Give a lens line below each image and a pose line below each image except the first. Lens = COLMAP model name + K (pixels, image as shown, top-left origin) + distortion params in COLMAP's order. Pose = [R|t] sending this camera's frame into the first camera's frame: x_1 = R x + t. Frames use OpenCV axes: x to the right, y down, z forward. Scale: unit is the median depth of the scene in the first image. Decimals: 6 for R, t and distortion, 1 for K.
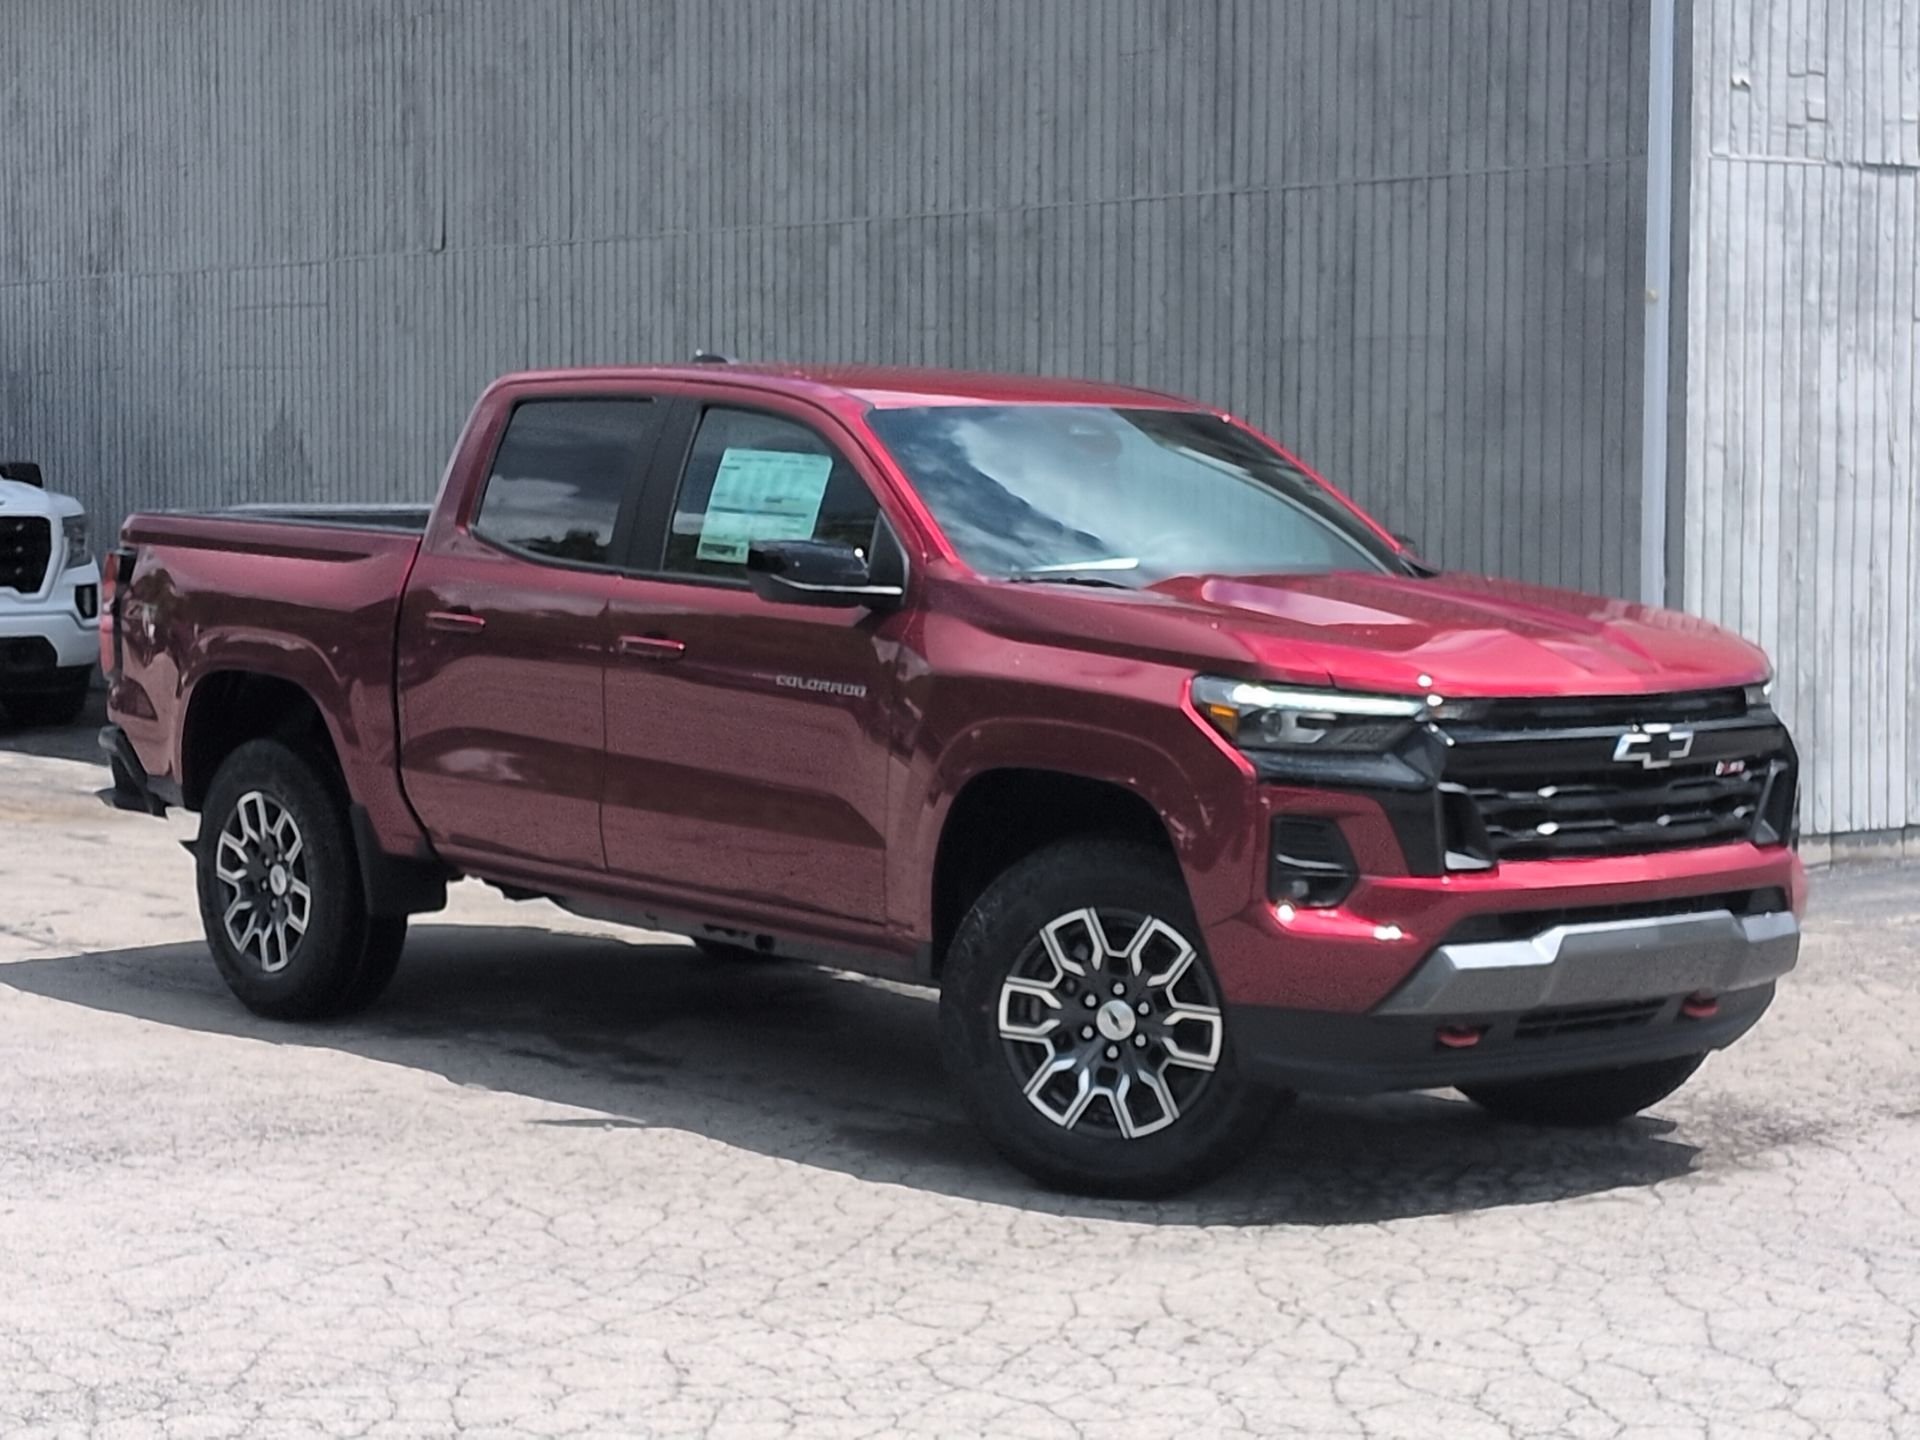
lens RADIAL K [[4117.1, 0, 966.0], [0, 4117.1, 720.0], [0, 0, 1]] dist [0.045403, 0.000000]
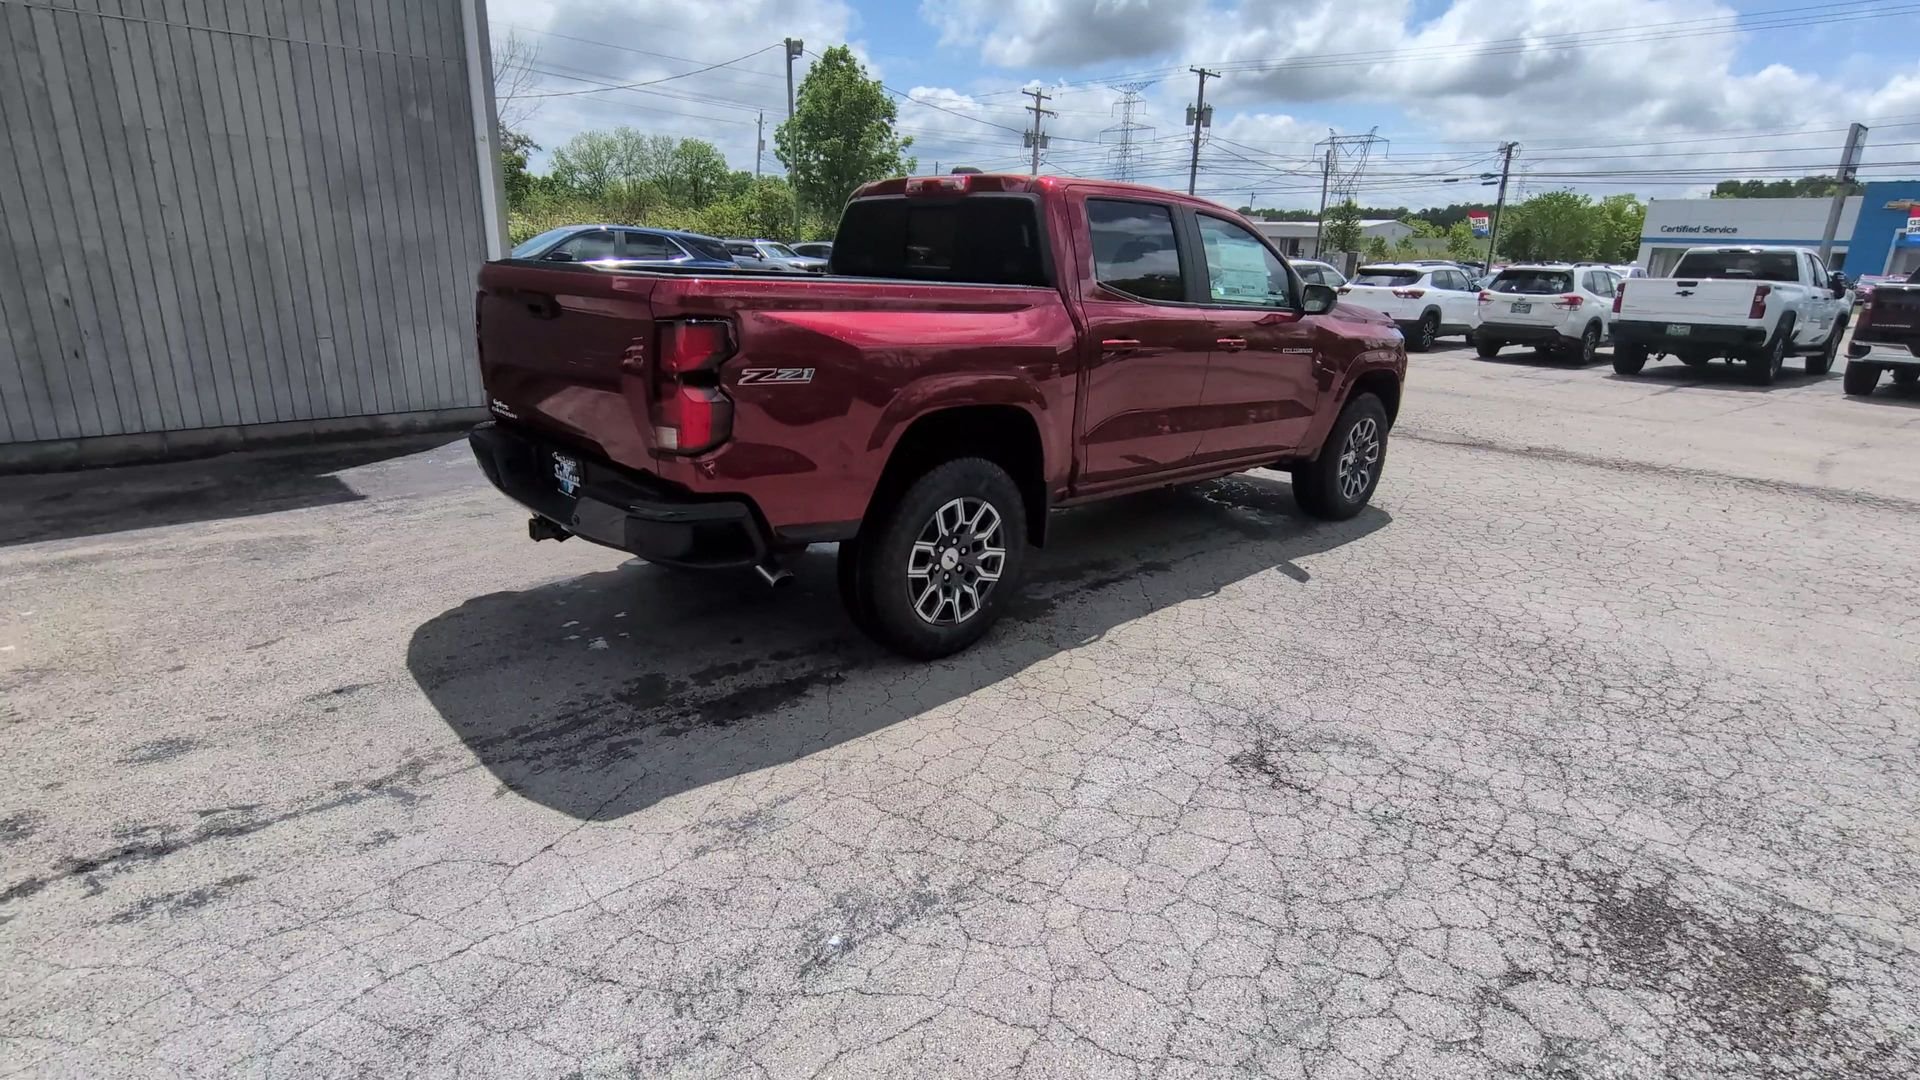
lens RADIAL K [[966.8, 0, 968.0], [0, 966.8, 554.1], [0, 0, 1]] dist [0.001737, -0.002819]
pose [[-0.068542, -0.305303, 0.949785, -0.467743], [0.030244, 0.950951, 0.307861, -0.059918], [-0.997190, 0.049827, -0.055947, 1.012875]]
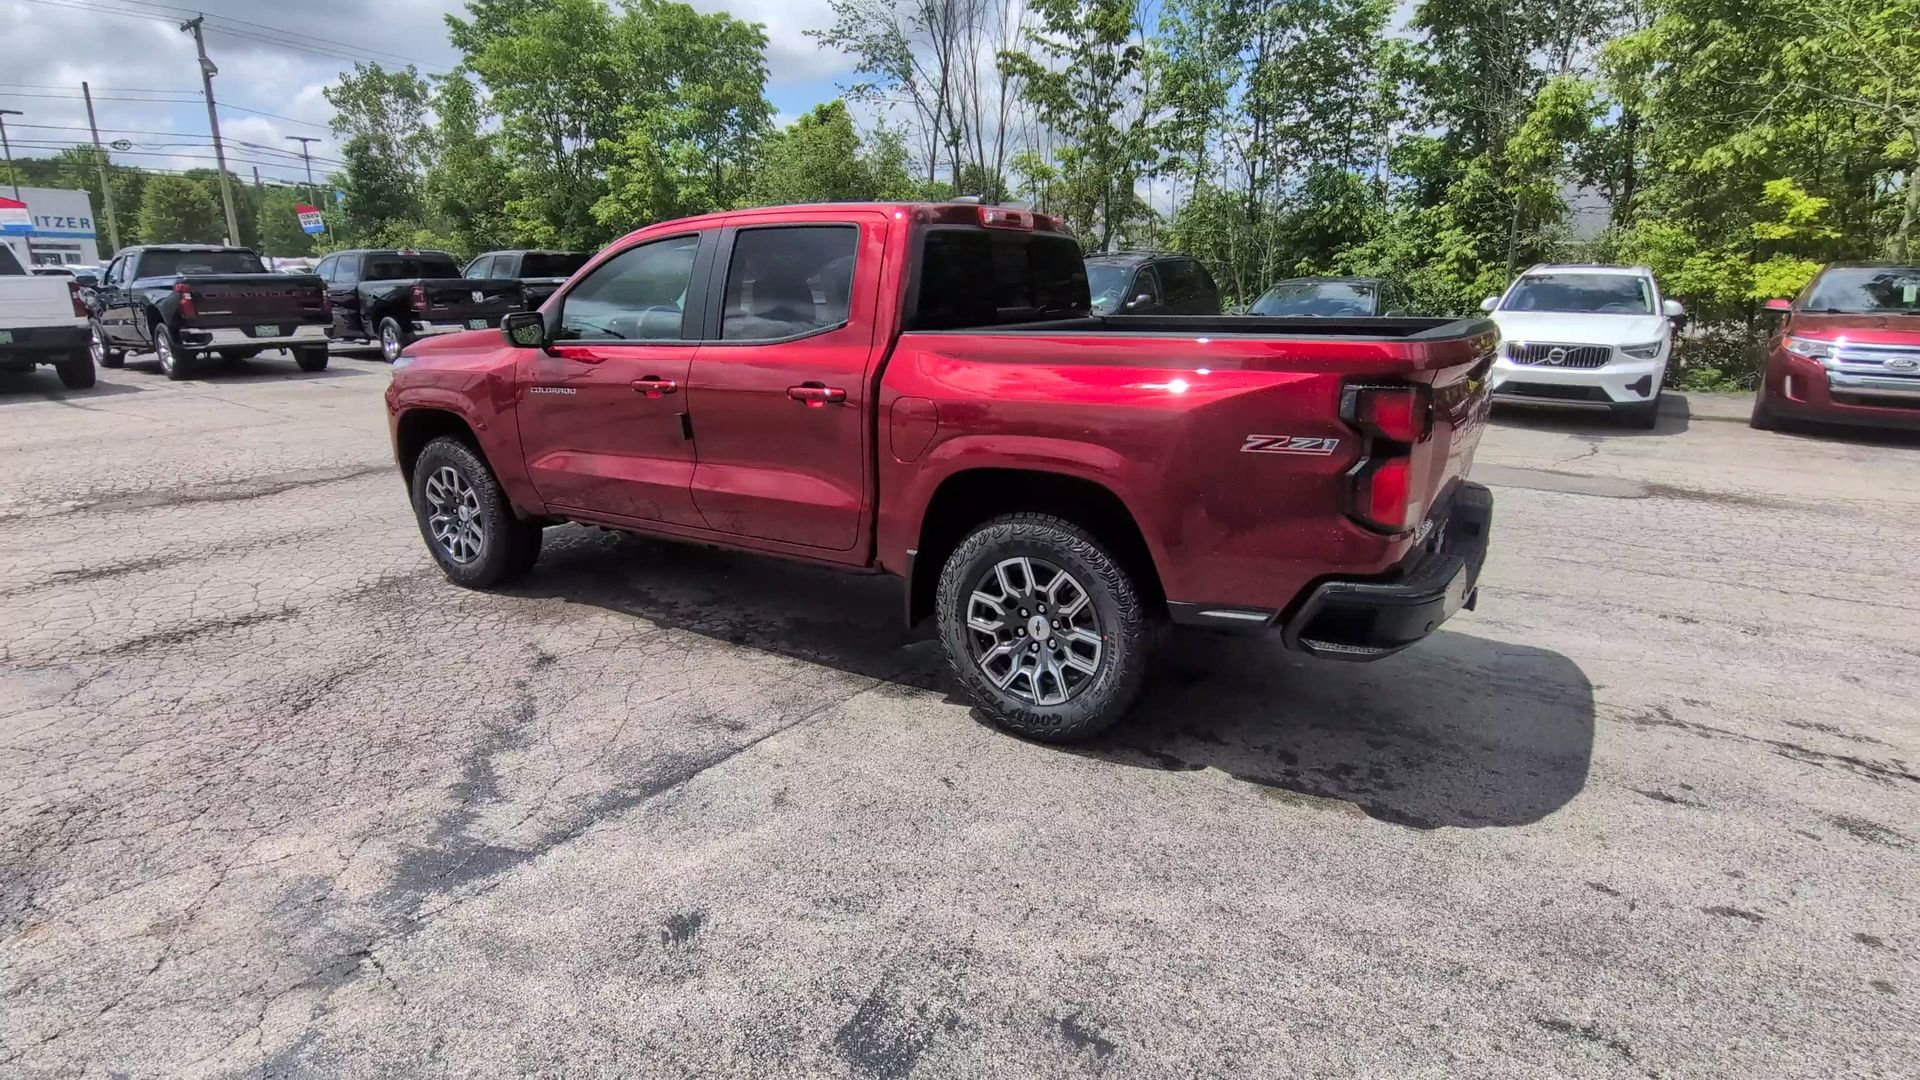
lens RADIAL K [[966.8, 0, 970.7], [0, 966.8, 537.9], [0, 0, 1]] dist [0.001737, -0.002819]
pose [[-0.953145, 0.067793, -0.294821, 0.048779], [-0.031125, 0.947419, 0.318479, -0.082884], [0.300910, 0.312733, -0.900917, 1.336110]]
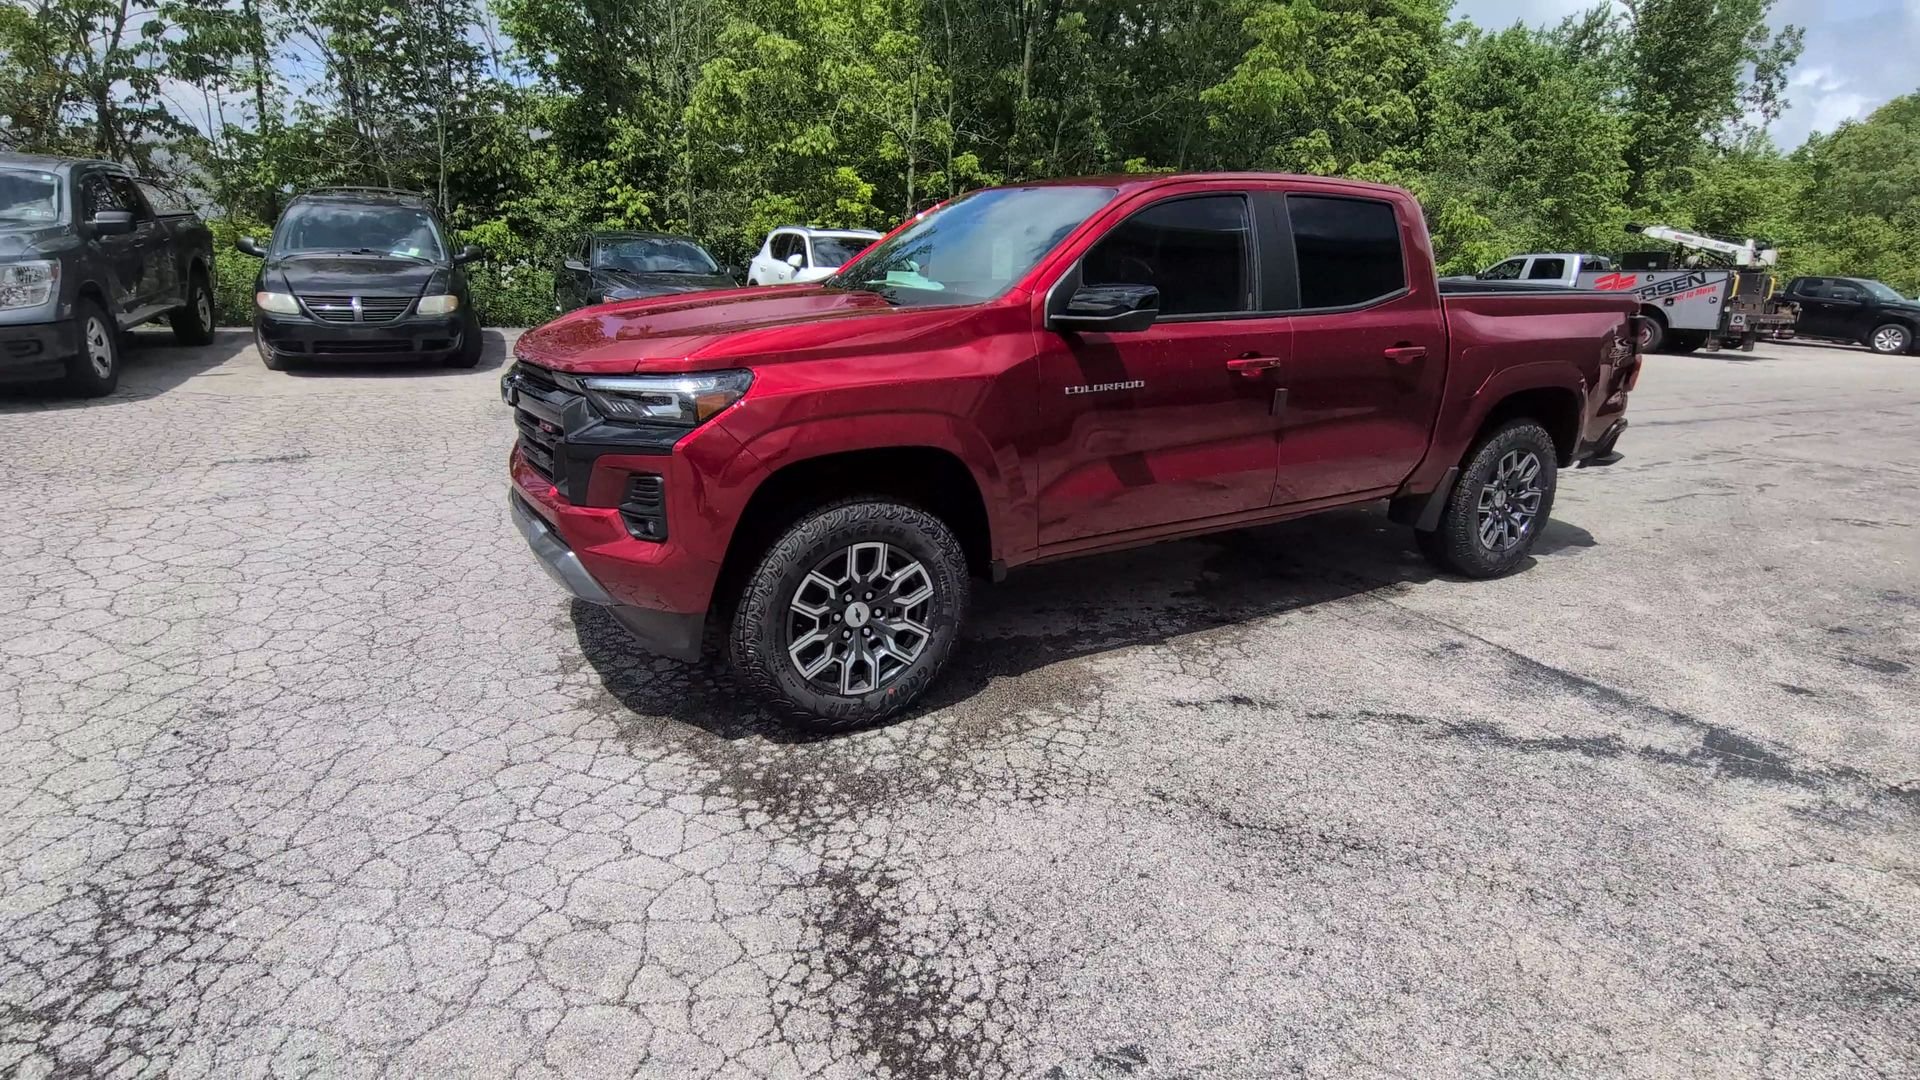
lens RADIAL K [[966.8, 0, 972.4], [0, 966.8, 534.1], [0, 0, 1]] dist [0.001737, -0.002819]
pose [[-0.172640, 0.263225, -0.949162, 0.376200], [-0.102898, 0.953539, 0.283154, -0.047754], [0.979596, 0.146550, -0.137533, 0.939849]]
